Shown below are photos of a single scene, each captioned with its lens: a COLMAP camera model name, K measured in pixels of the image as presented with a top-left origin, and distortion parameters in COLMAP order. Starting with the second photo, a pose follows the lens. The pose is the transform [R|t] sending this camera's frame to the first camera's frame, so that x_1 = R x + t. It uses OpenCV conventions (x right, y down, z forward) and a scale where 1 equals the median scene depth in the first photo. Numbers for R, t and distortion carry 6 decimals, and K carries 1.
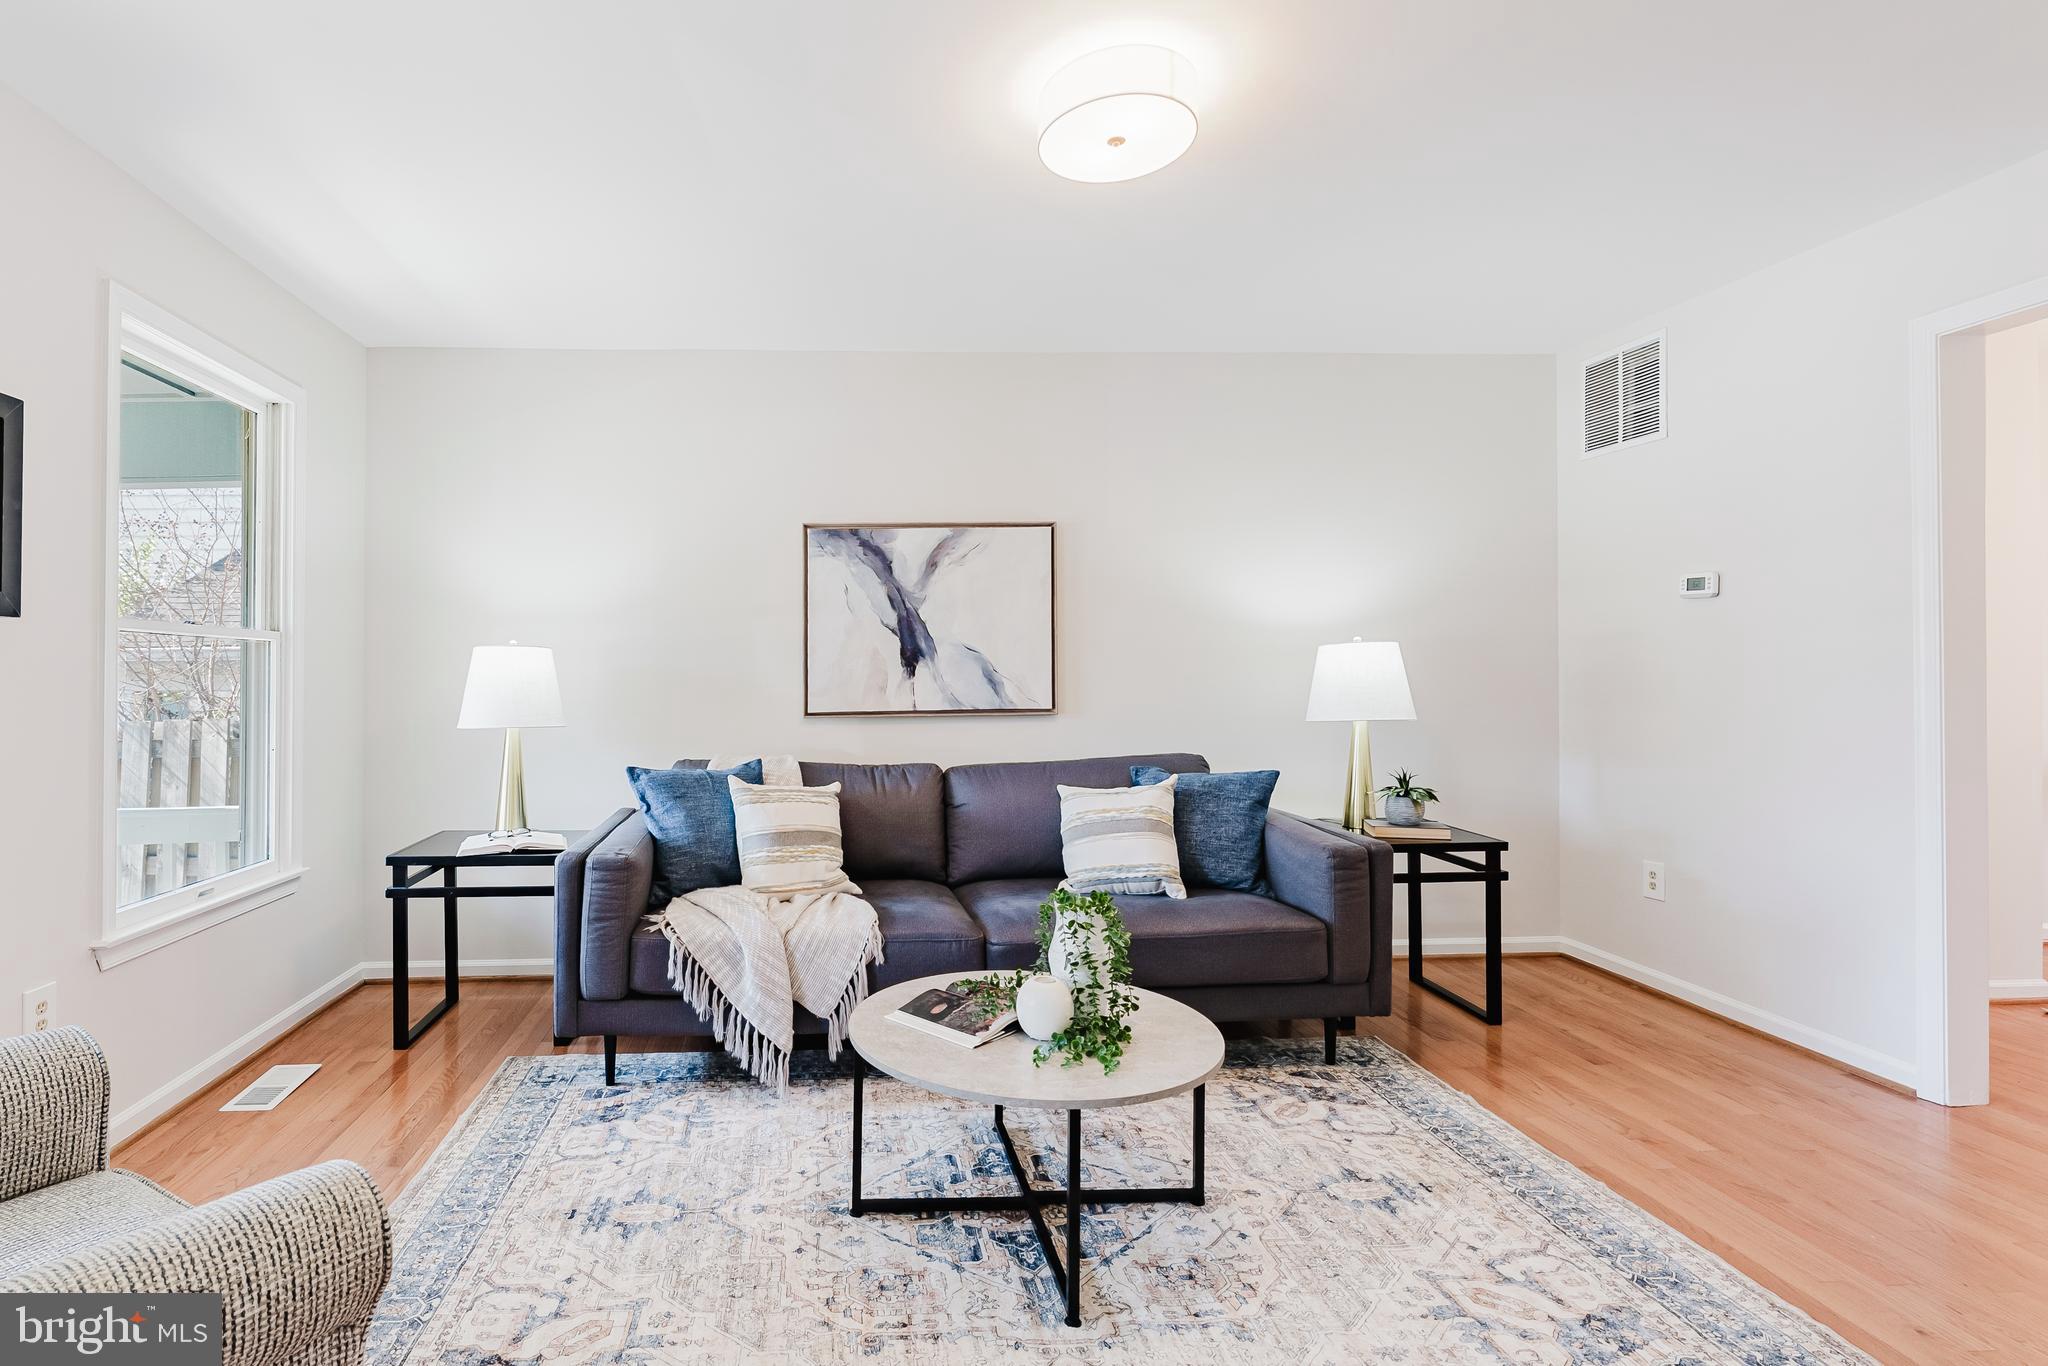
lens RADIAL K [[985.9, 0, 1024.3], [0, 985.9, 668.8], [0, 0, 1]] dist [-0.000151, -0.000433]
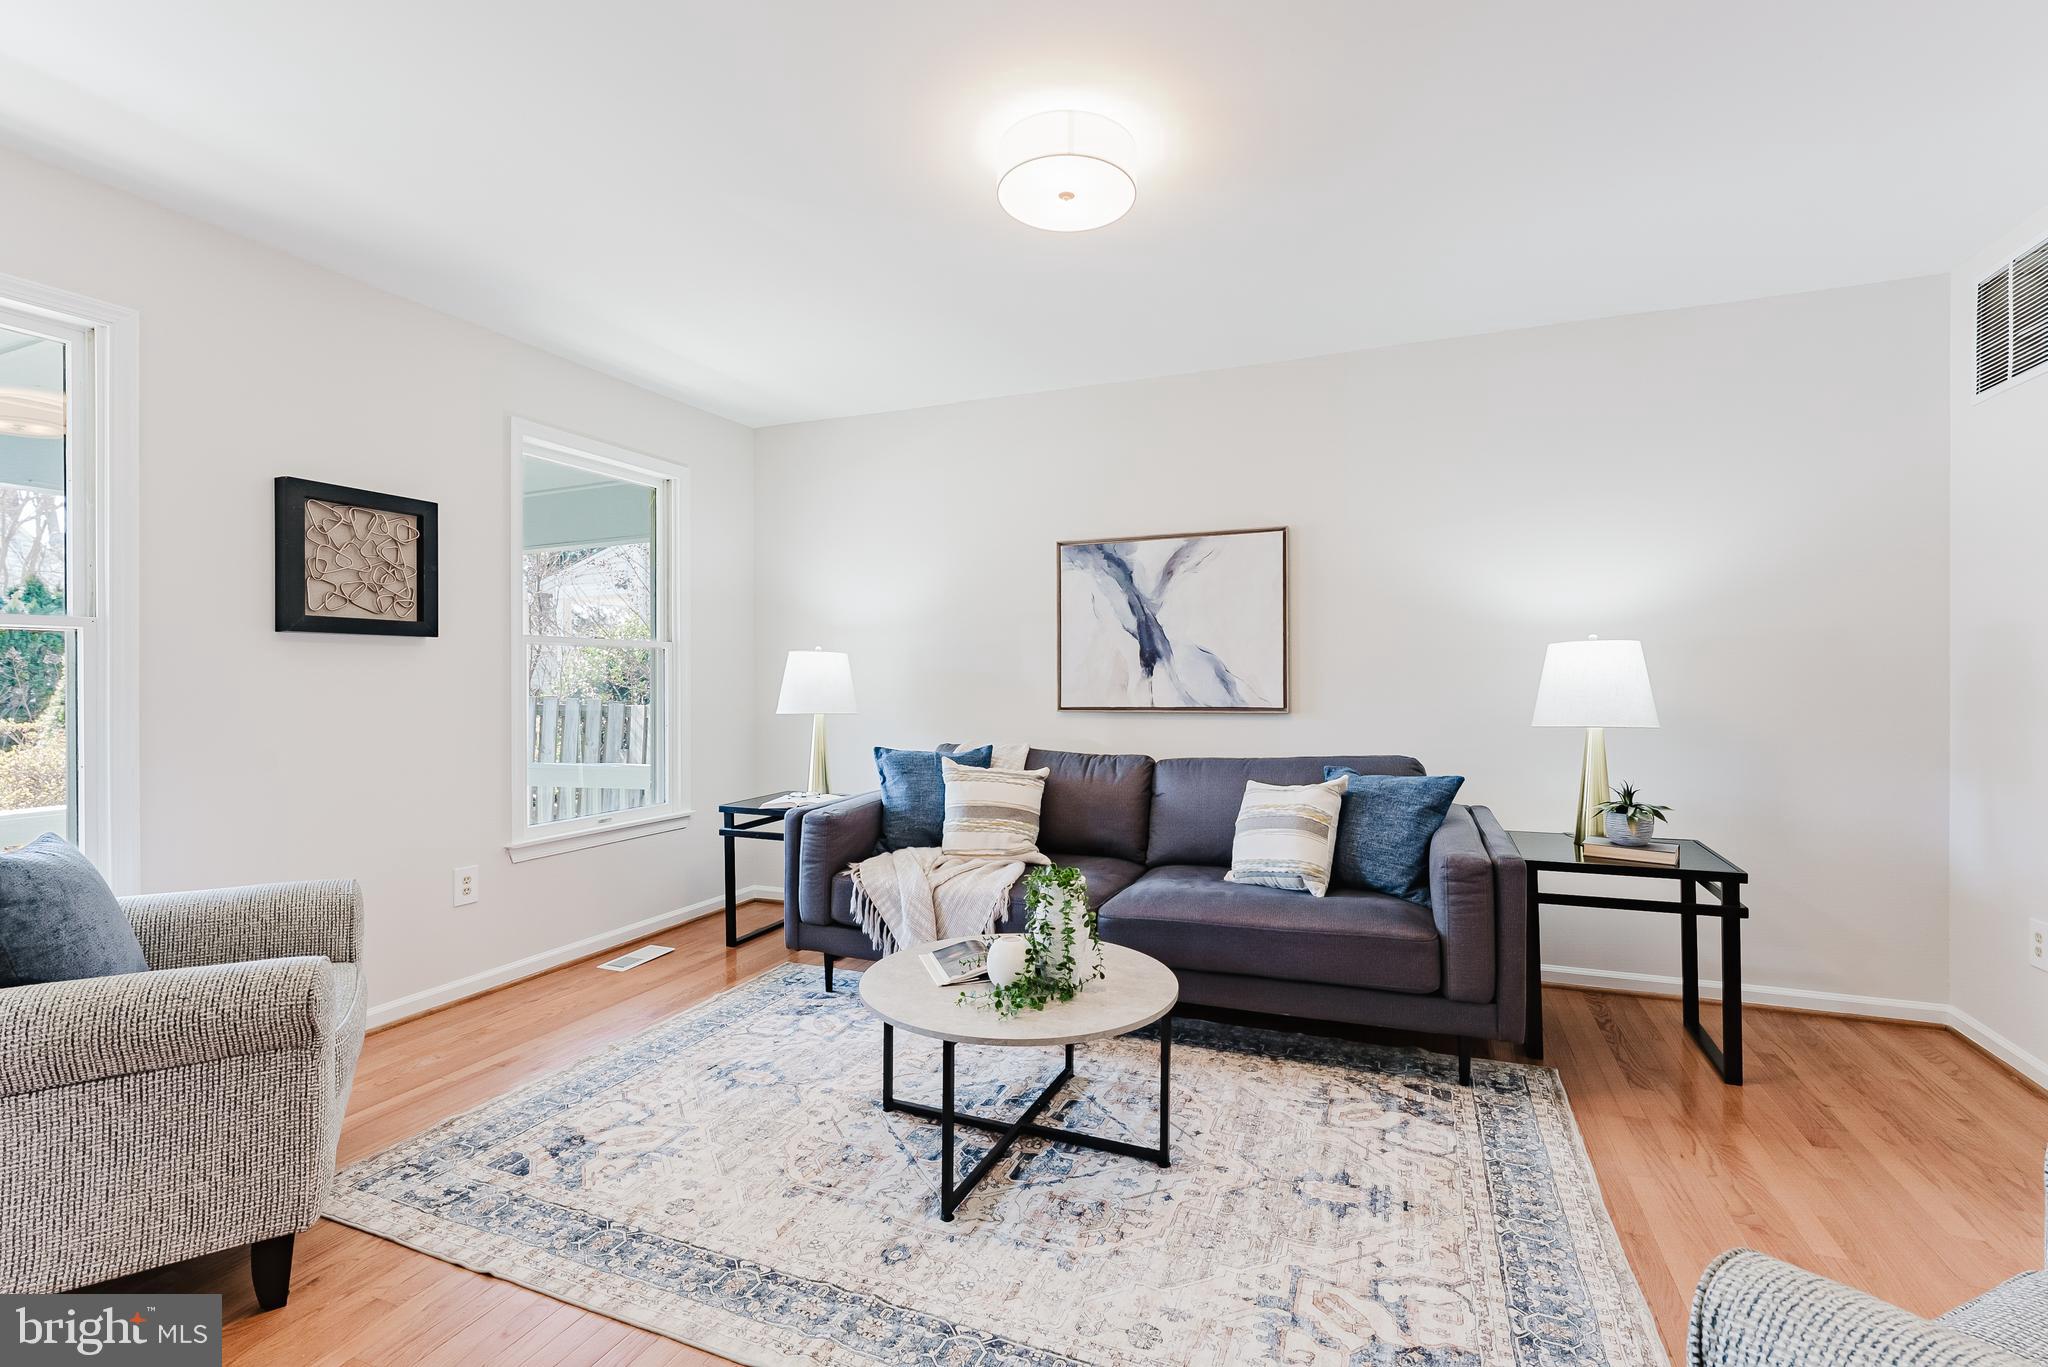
lens RADIAL K [[923.1, 0, 1024.0], [0, 923.1, 683.5], [0, 0, 1]] dist [0.000470, 0.000200]
pose [[0.906012, 0.007675, -0.423182, 0.268481], [-0.000542, 0.999856, 0.016974, -0.001456], [0.423251, -0.015149, 0.905886, 0.016012]]
